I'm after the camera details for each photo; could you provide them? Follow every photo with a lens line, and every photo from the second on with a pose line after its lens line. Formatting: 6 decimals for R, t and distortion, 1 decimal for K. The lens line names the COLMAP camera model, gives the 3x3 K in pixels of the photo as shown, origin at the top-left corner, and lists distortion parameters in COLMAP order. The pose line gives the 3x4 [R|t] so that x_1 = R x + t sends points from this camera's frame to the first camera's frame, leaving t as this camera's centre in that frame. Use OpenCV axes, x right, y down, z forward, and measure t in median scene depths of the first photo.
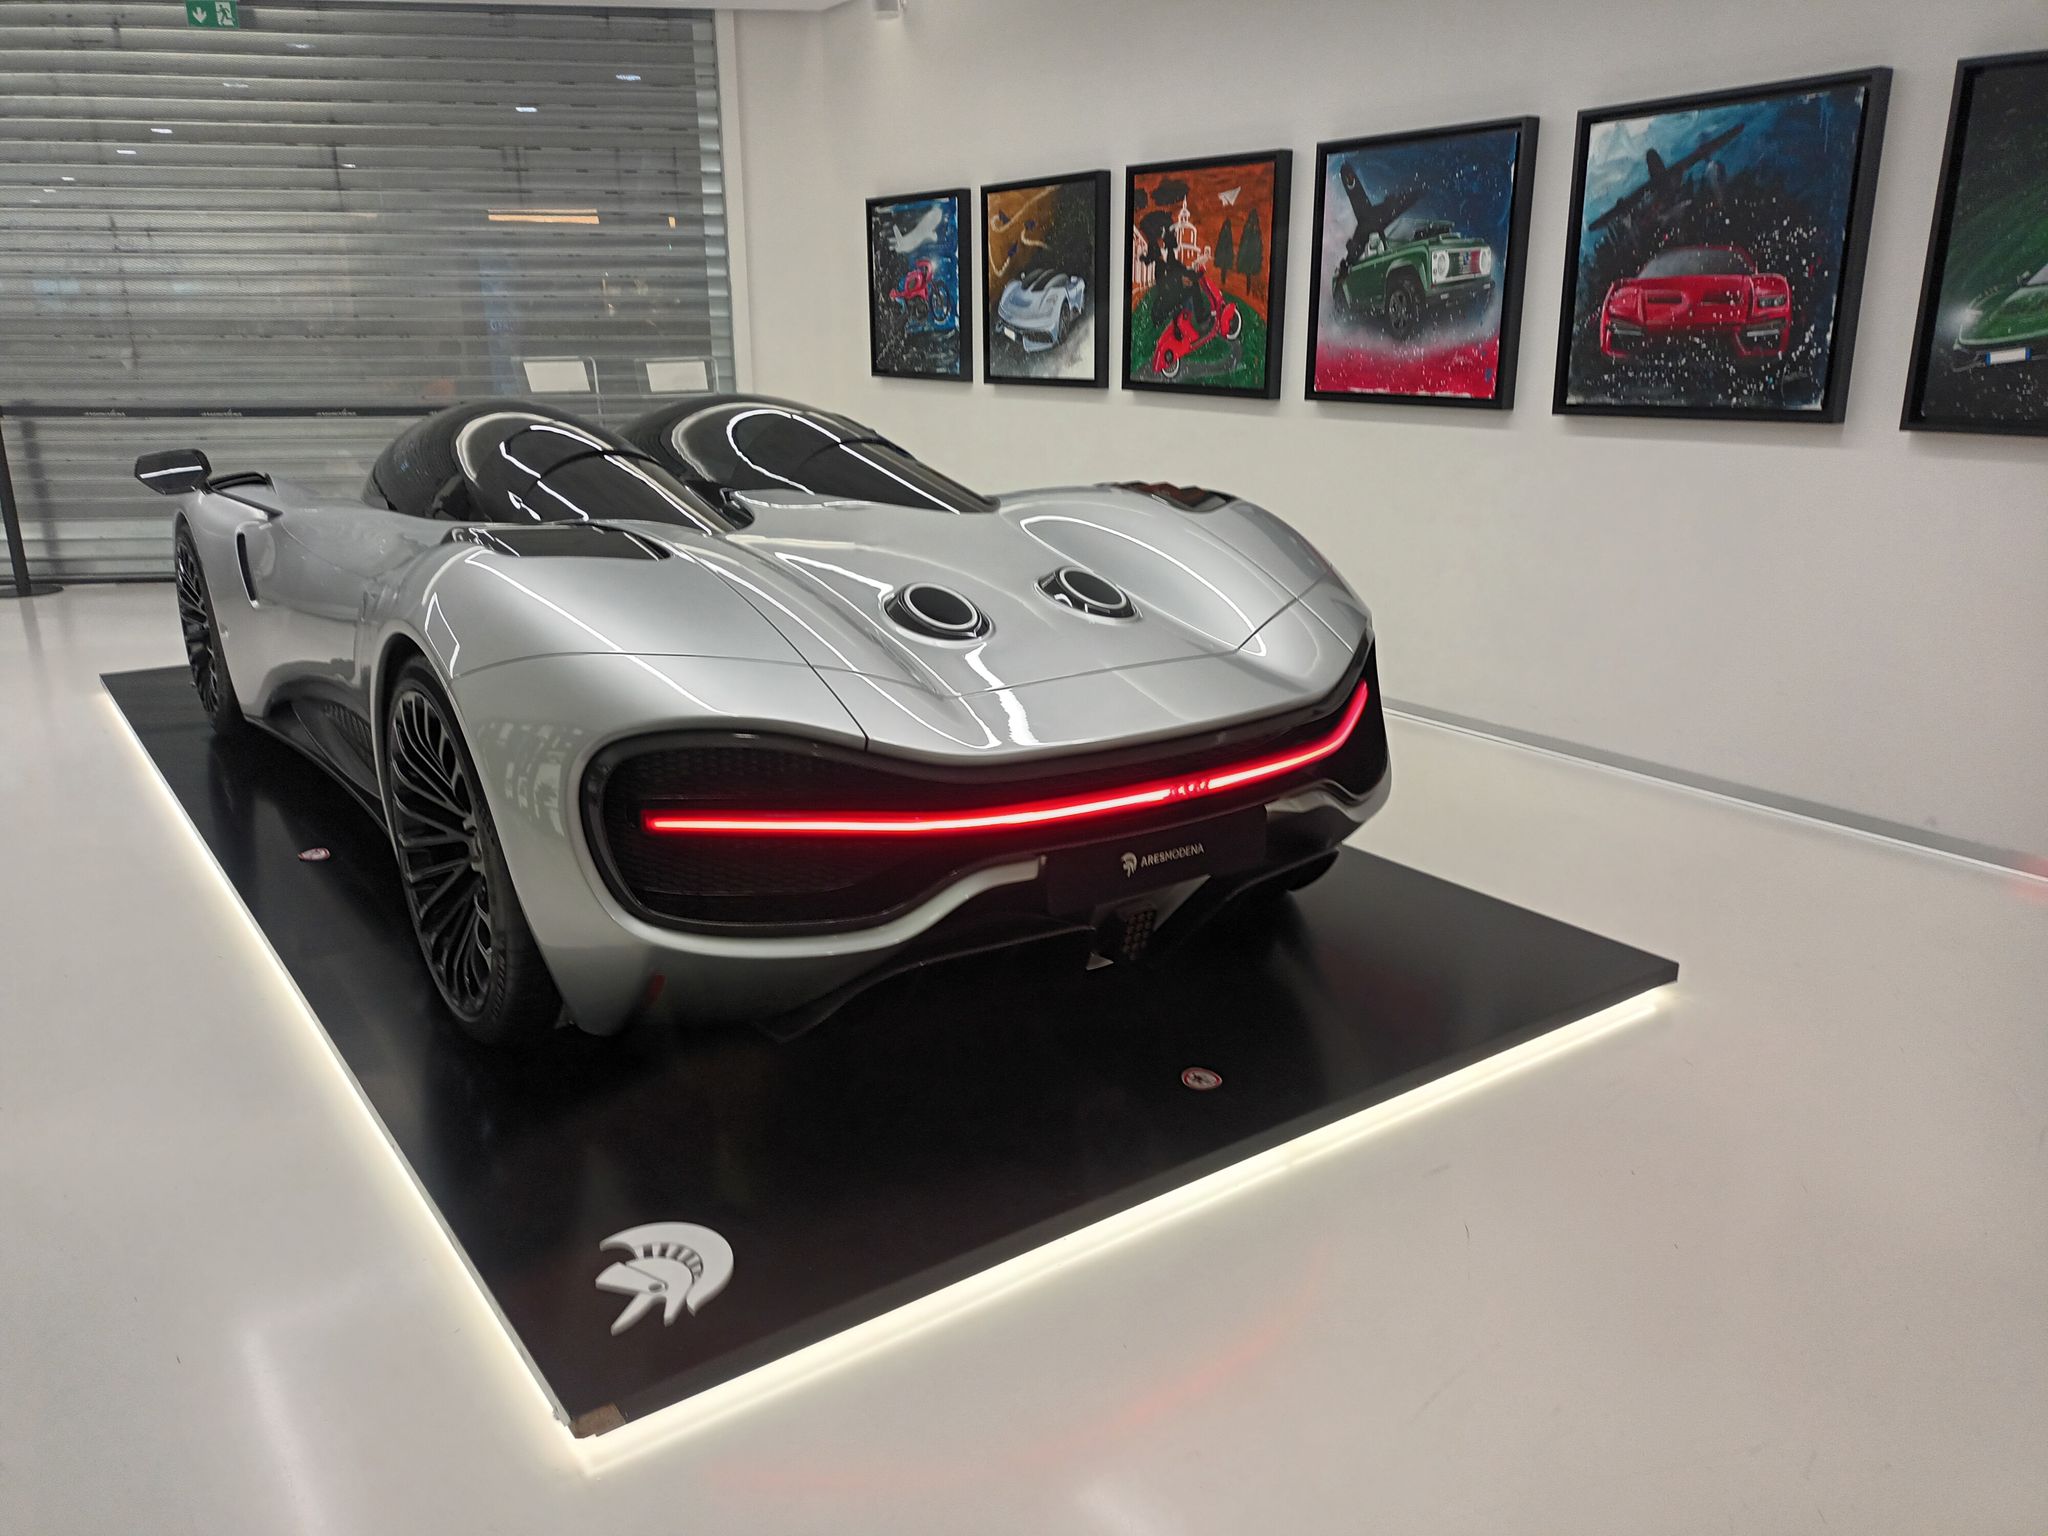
lens RADIAL K [[1556.3, 0, 1024.0], [0, 1556.3, 768.0], [0, 0, 1]] dist [0.047576, -0.012532]
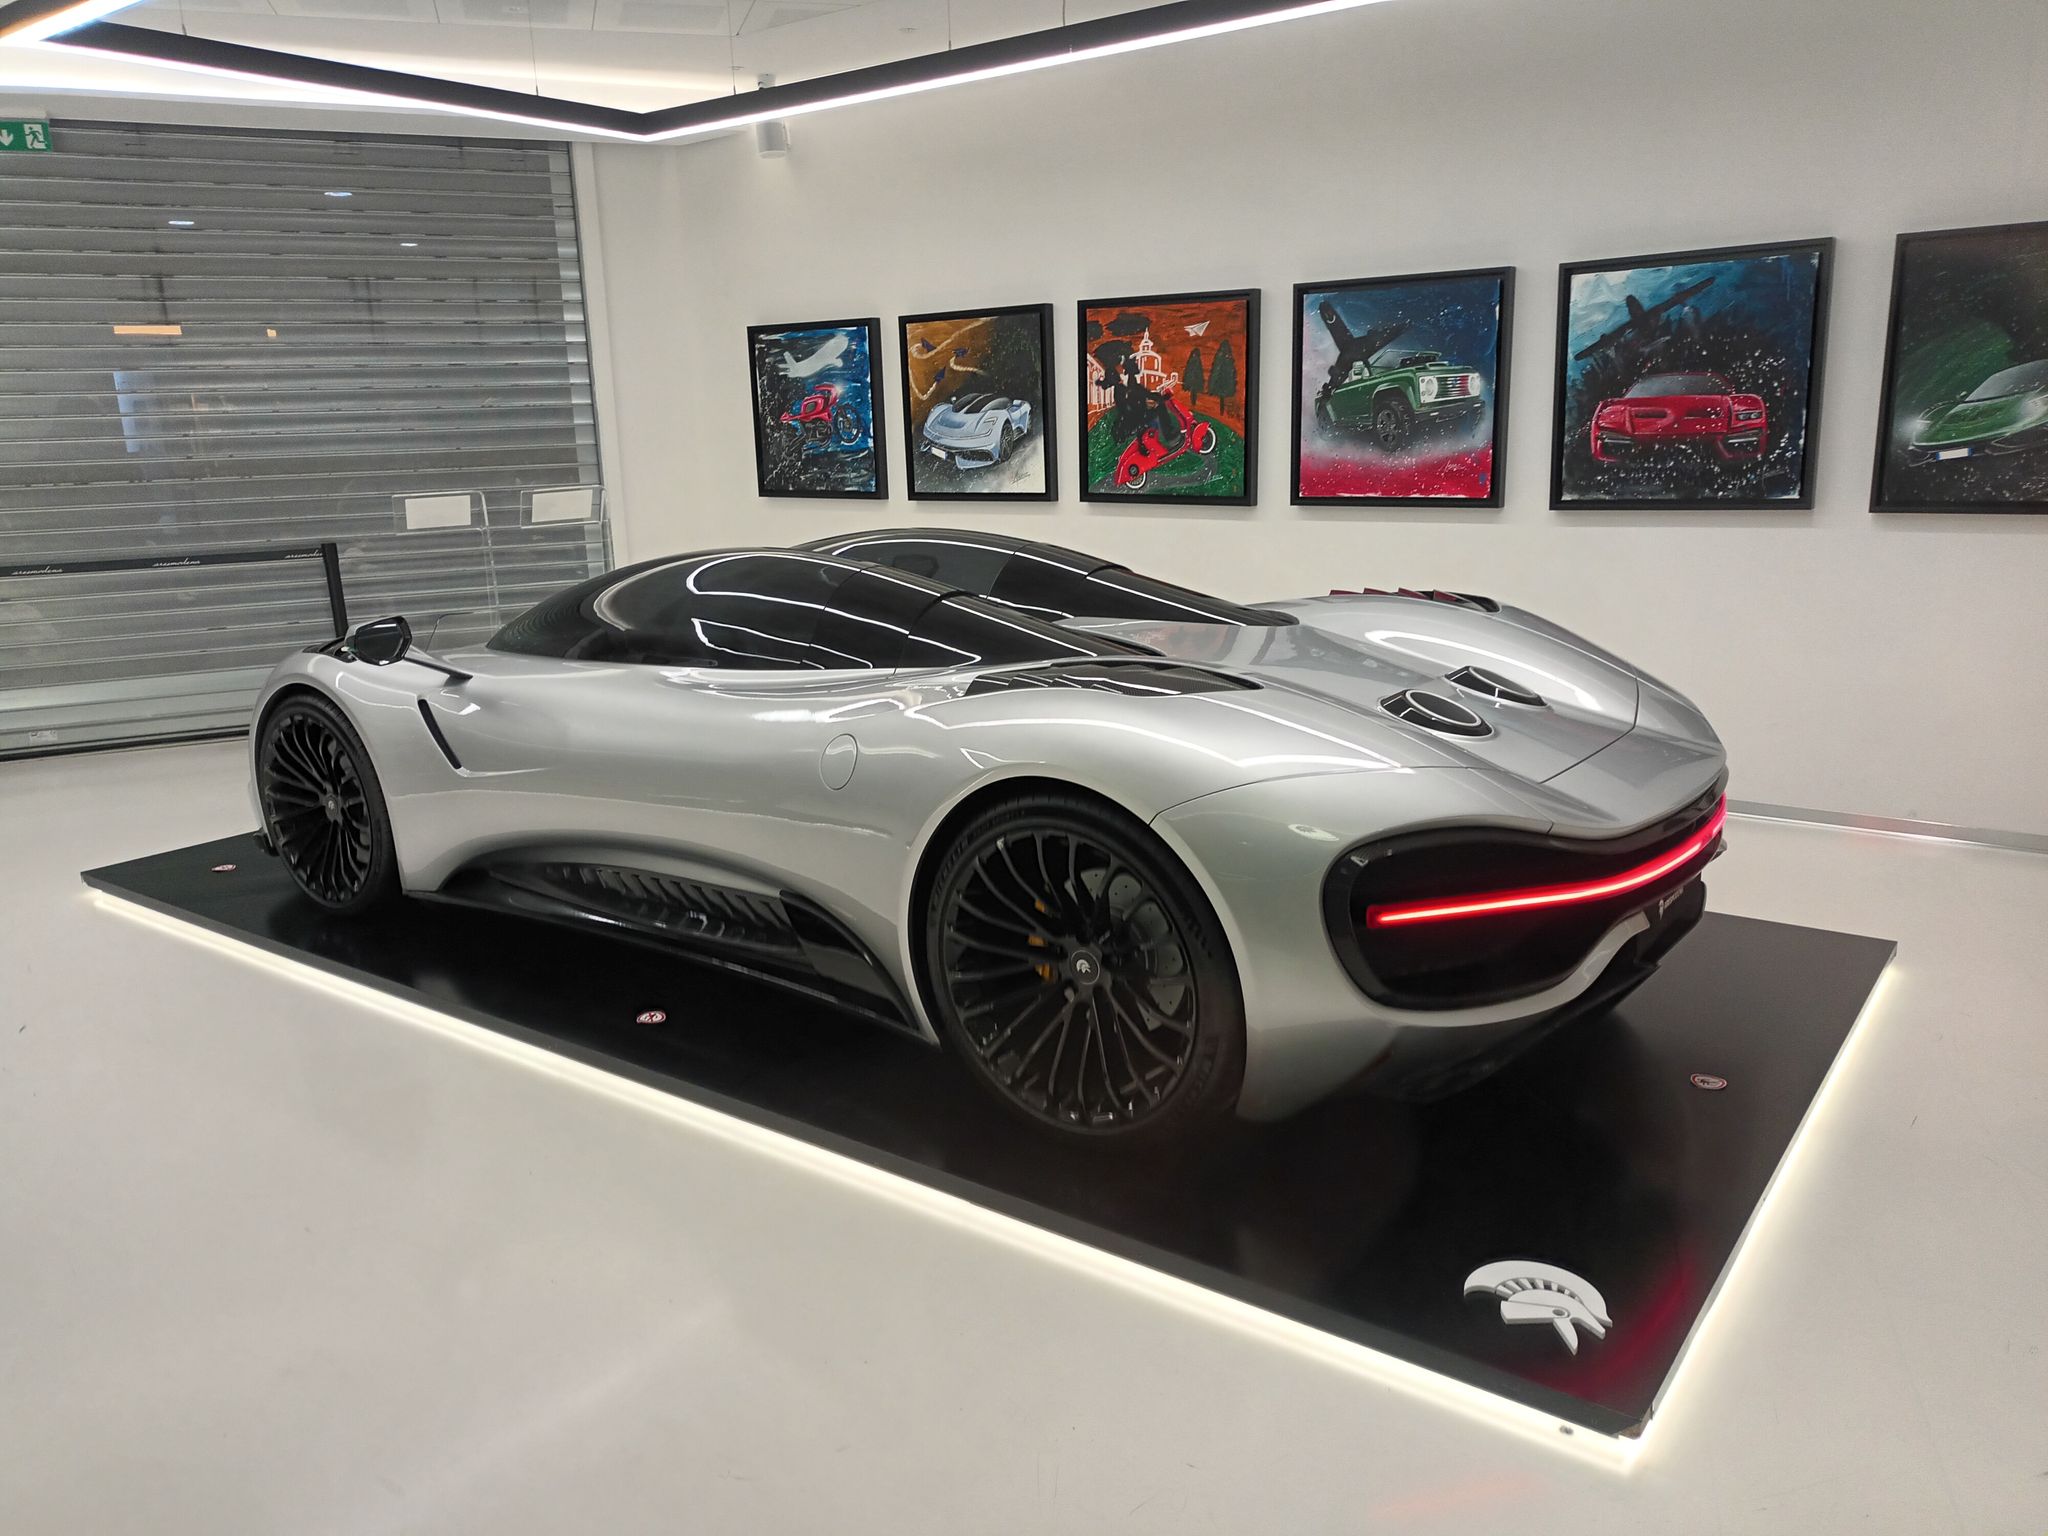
lens RADIAL K [[1556.3, 0, 1024.0], [0, 1556.3, 768.0], [0, 0, 1]] dist [0.047576, -0.012532]
pose [[0.950909, -0.095622, 0.294326, -0.344803], [0.111716, 0.993001, -0.038323, -0.024947], [-0.288601, 0.069323, 0.954936, -0.006376]]
